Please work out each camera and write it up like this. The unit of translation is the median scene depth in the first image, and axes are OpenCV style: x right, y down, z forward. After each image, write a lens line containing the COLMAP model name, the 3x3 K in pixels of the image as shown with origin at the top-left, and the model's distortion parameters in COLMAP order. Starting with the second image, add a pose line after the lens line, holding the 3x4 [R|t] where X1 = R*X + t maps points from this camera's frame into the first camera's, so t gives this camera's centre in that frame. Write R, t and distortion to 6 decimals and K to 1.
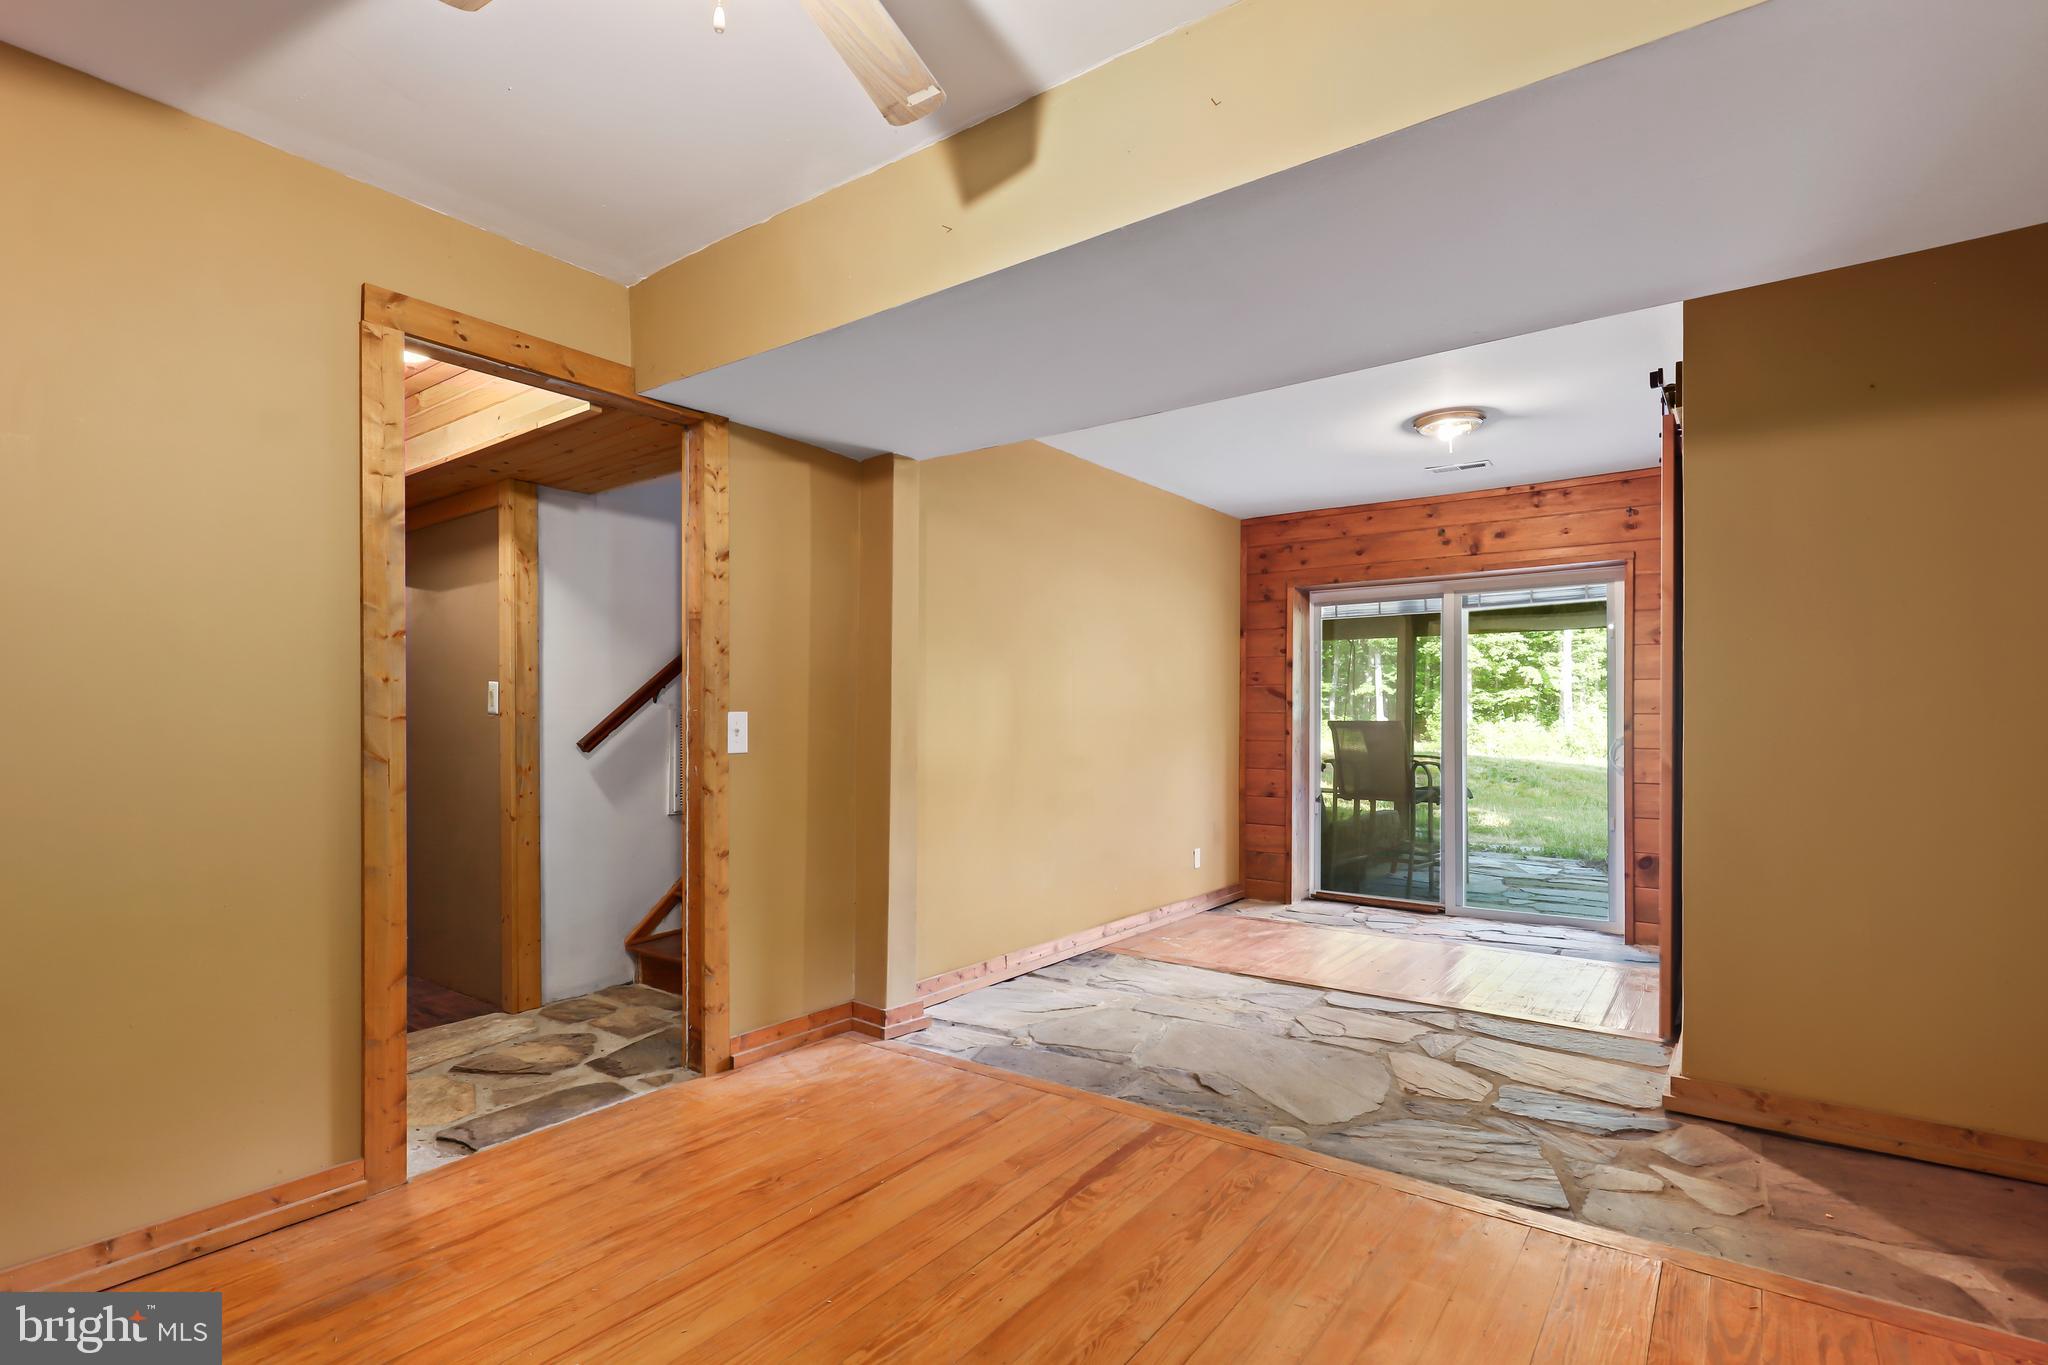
lens RADIAL K [[973.5, 0, 1027.0], [0, 973.5, 724.2], [0, 0, 1]] dist [-0.000320, -0.000320]
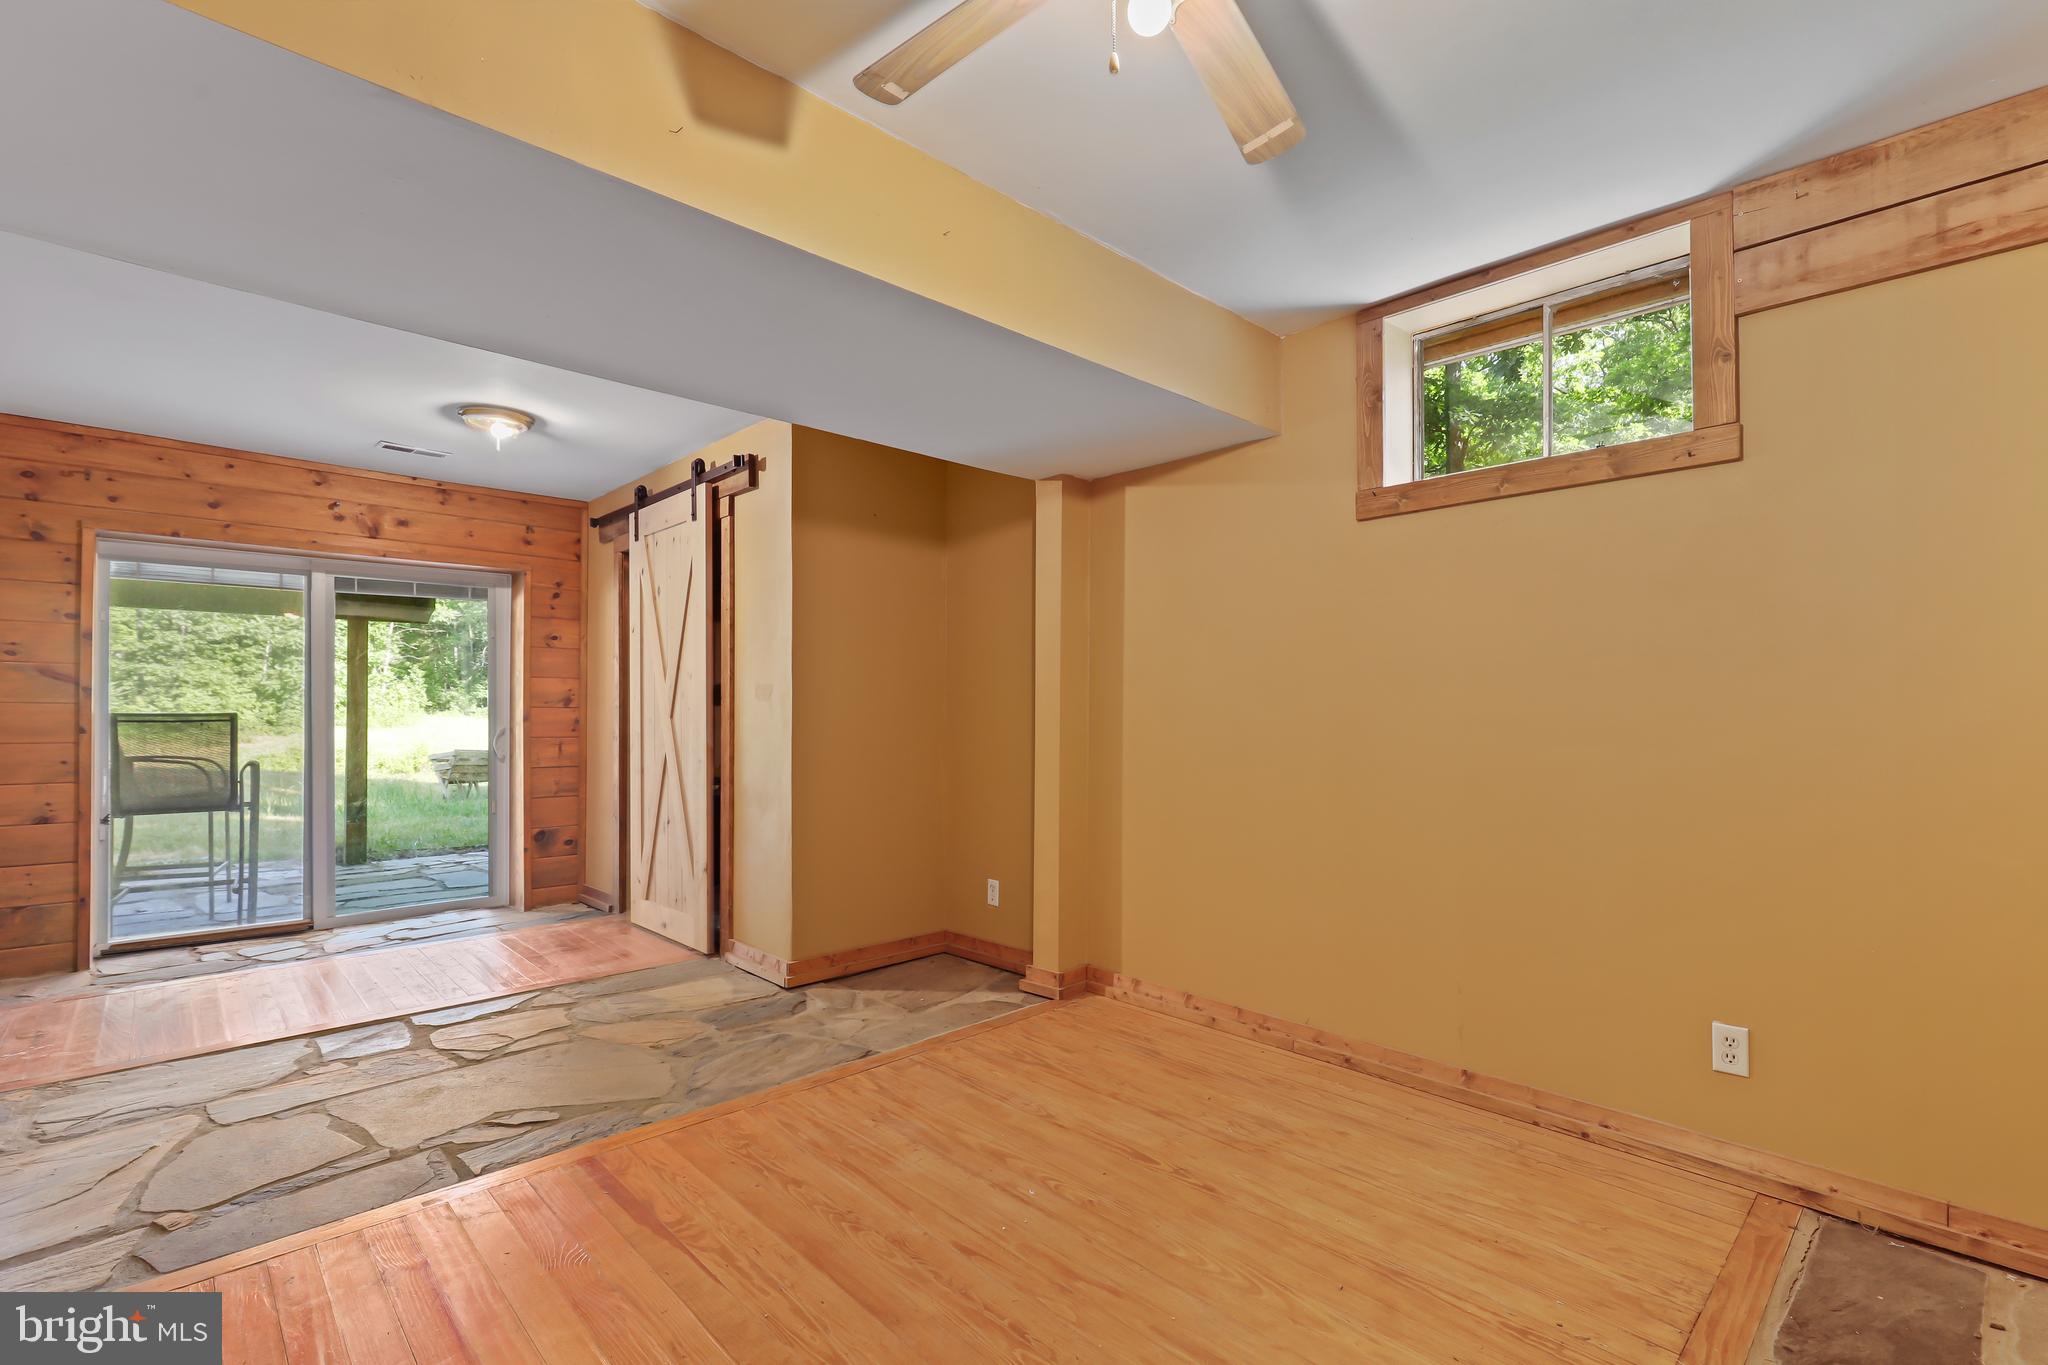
lens RADIAL K [[934.9, 0, 1020.6], [0, 934.9, 712.9], [0, 0, 1]] dist [0.001523, 0.000119]
pose [[0.171690, -0.001527, 0.985150, -0.490214], [0.004264, 0.999991, 0.000807, -0.003452], [-0.985142, 0.004062, 0.171695, 0.337182]]
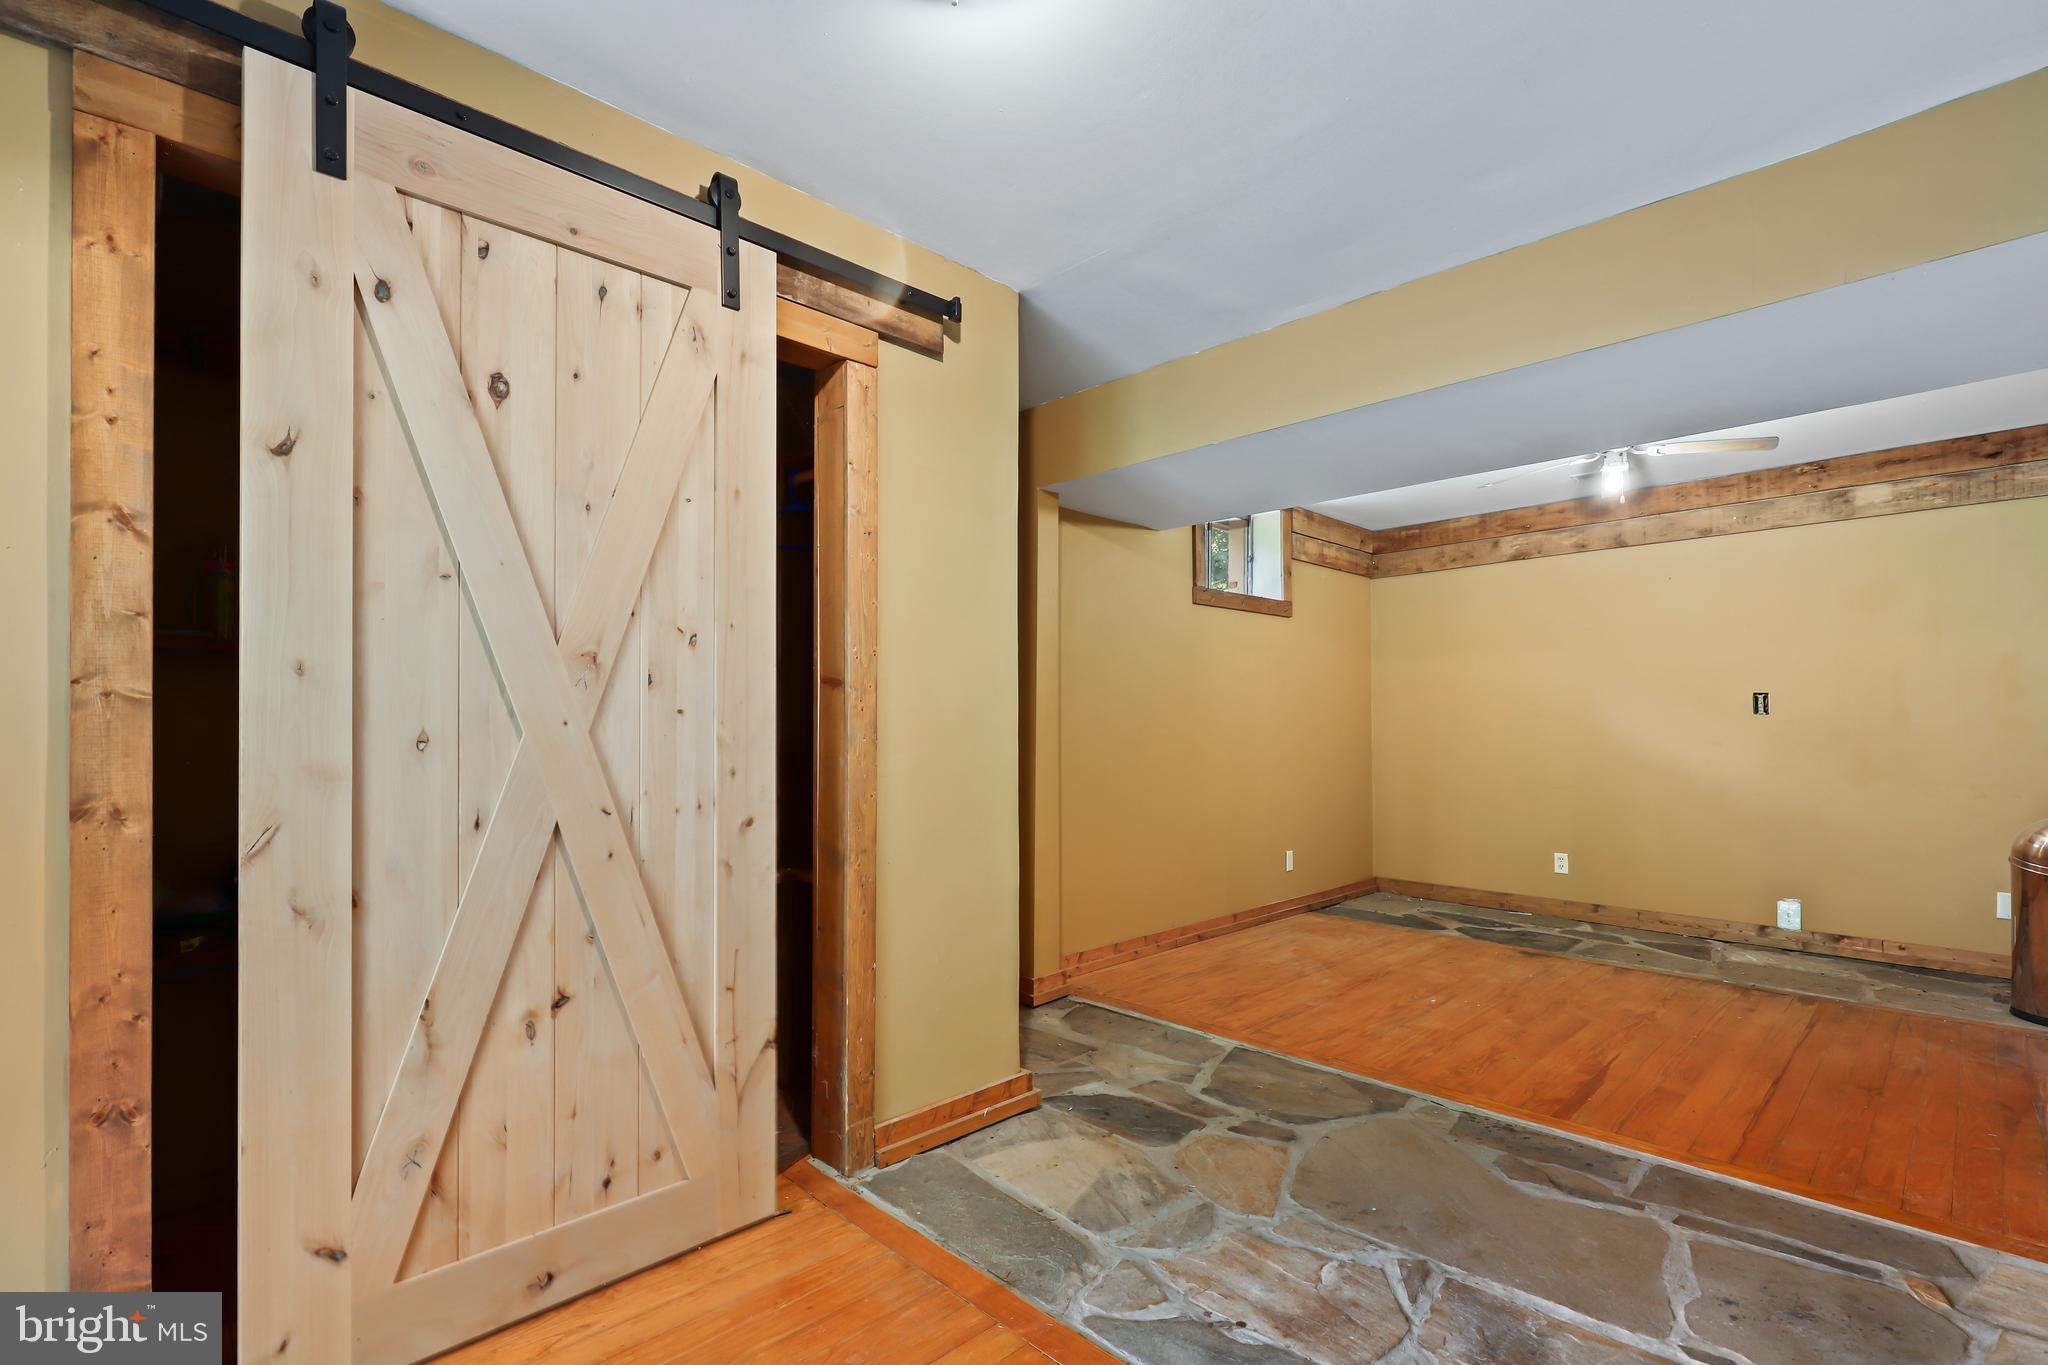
lens RADIAL K [[937.7, 0, 1027.5], [0, 937.7, 704.7], [0, 0, 1]] dist [-0.000181, 0.000180]
pose [[-0.988008, 0.004453, 0.154340, 0.408091], [0.003015, 0.999950, -0.009551, -0.013844], [-0.154375, -0.008971, -0.987972, 1.563704]]
